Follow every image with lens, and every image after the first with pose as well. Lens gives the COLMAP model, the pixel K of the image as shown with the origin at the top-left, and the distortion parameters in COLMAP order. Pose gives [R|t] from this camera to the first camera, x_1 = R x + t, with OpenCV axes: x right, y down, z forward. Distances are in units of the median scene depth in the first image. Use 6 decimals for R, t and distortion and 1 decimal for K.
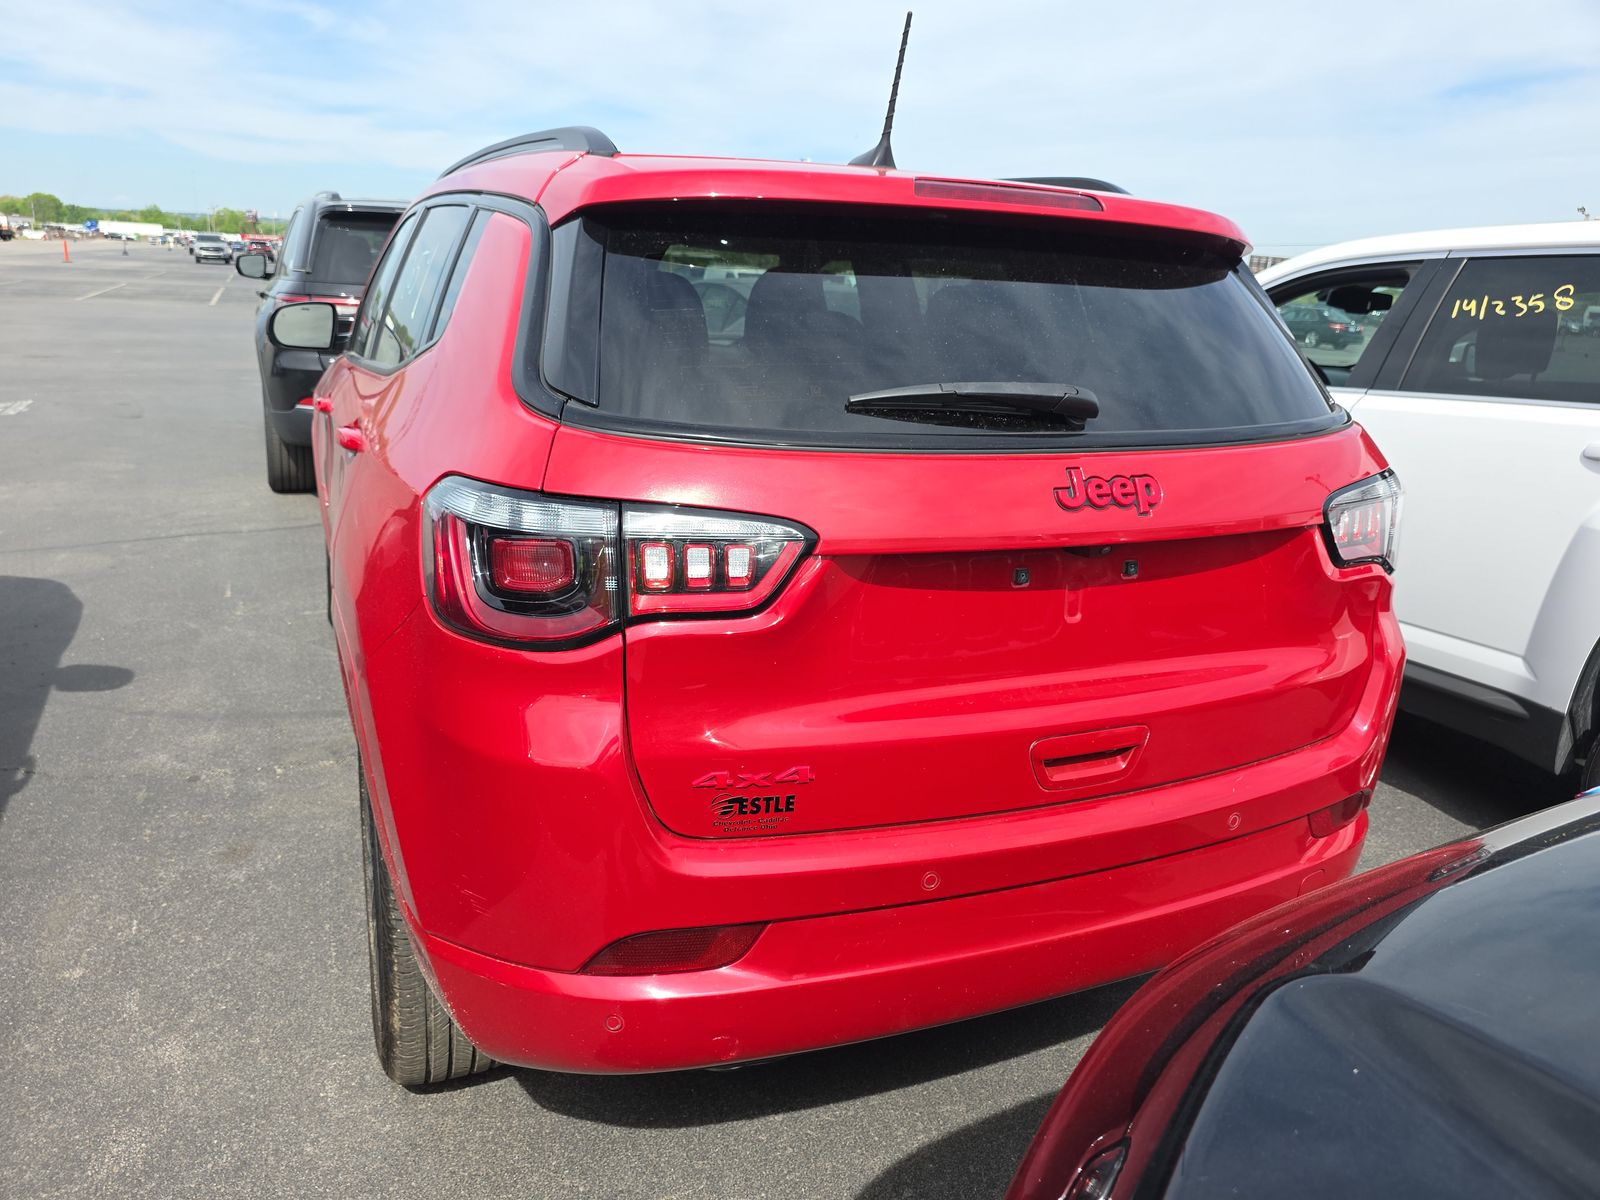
lens RADIAL K [[1071.3, 0, 815.8], [0, 1071.3, 571.4], [0, 0, 1]] dist [0.049173, -0.038177]
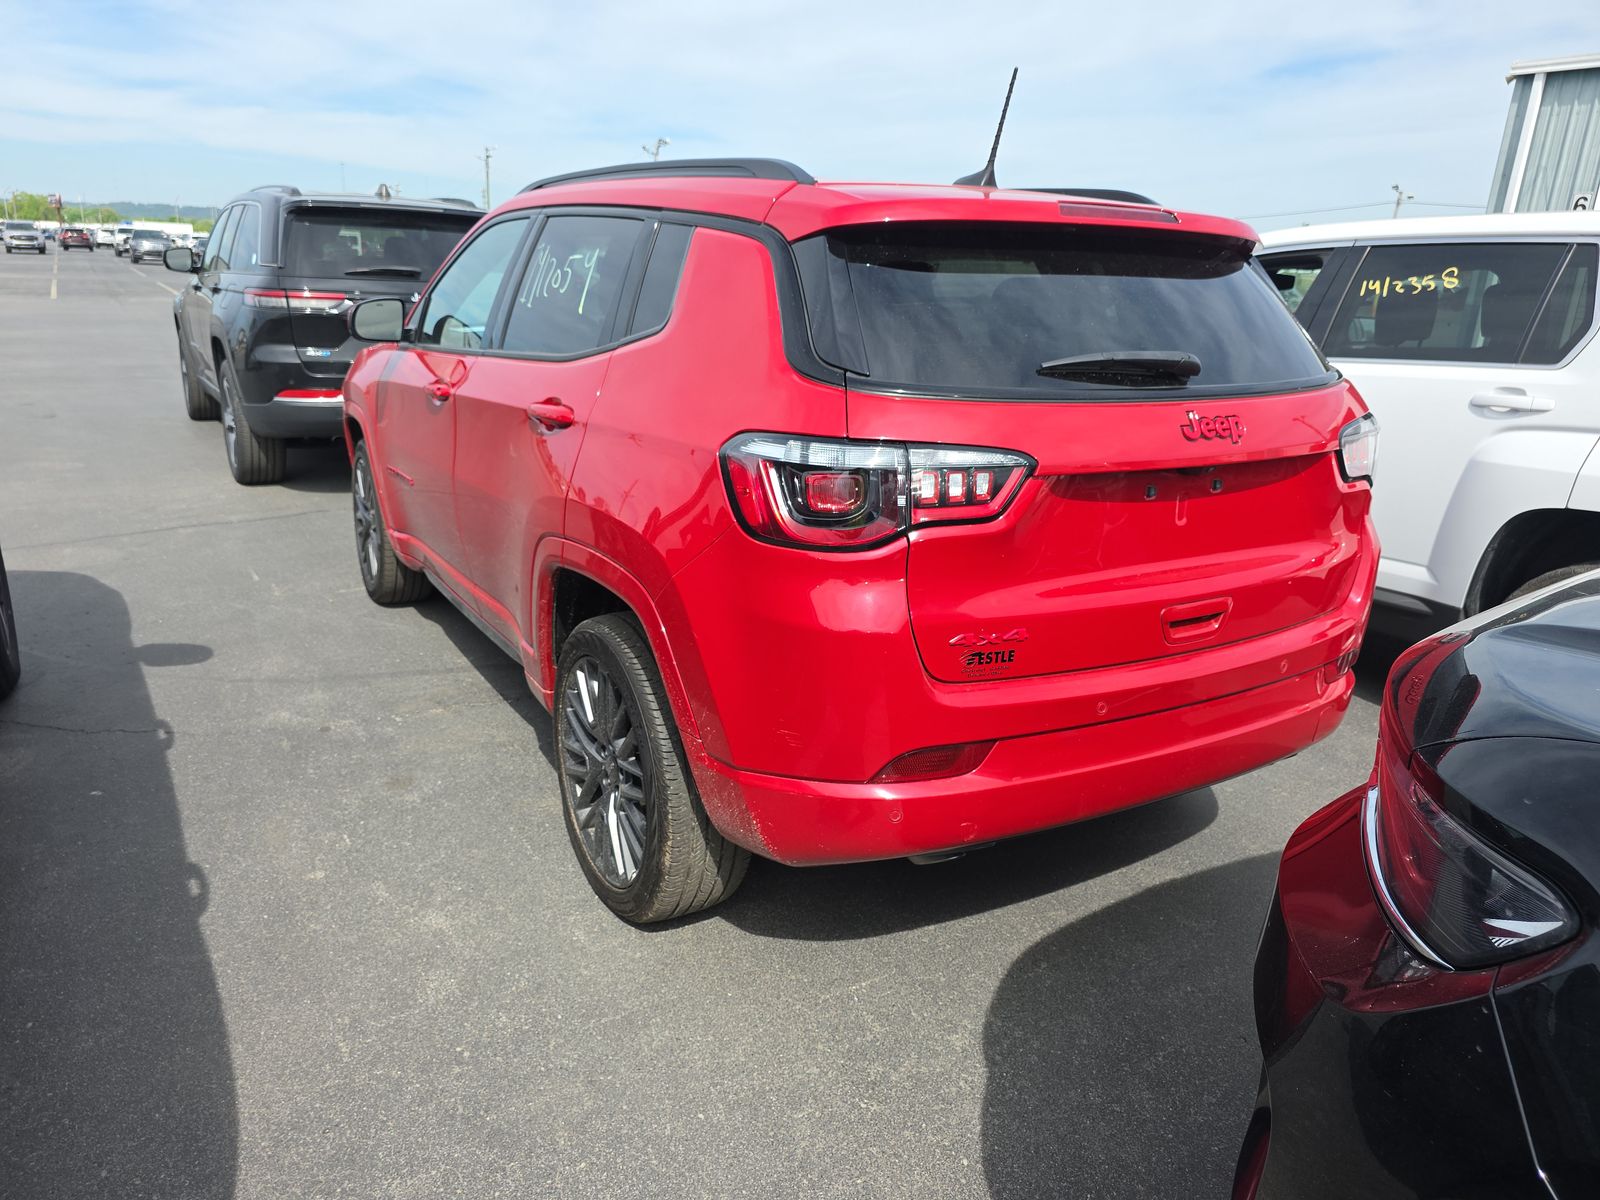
lens RADIAL K [[1071.3, 0, 806.1], [0, 1071.3, 593.4], [0, 0, 1]] dist [0.049173, -0.038177]
pose [[0.992681, -0.047129, 0.111192, -0.311733], [0.043309, 0.998394, 0.036523, 0.049966], [-0.112735, -0.031440, 0.993128, -0.258332]]
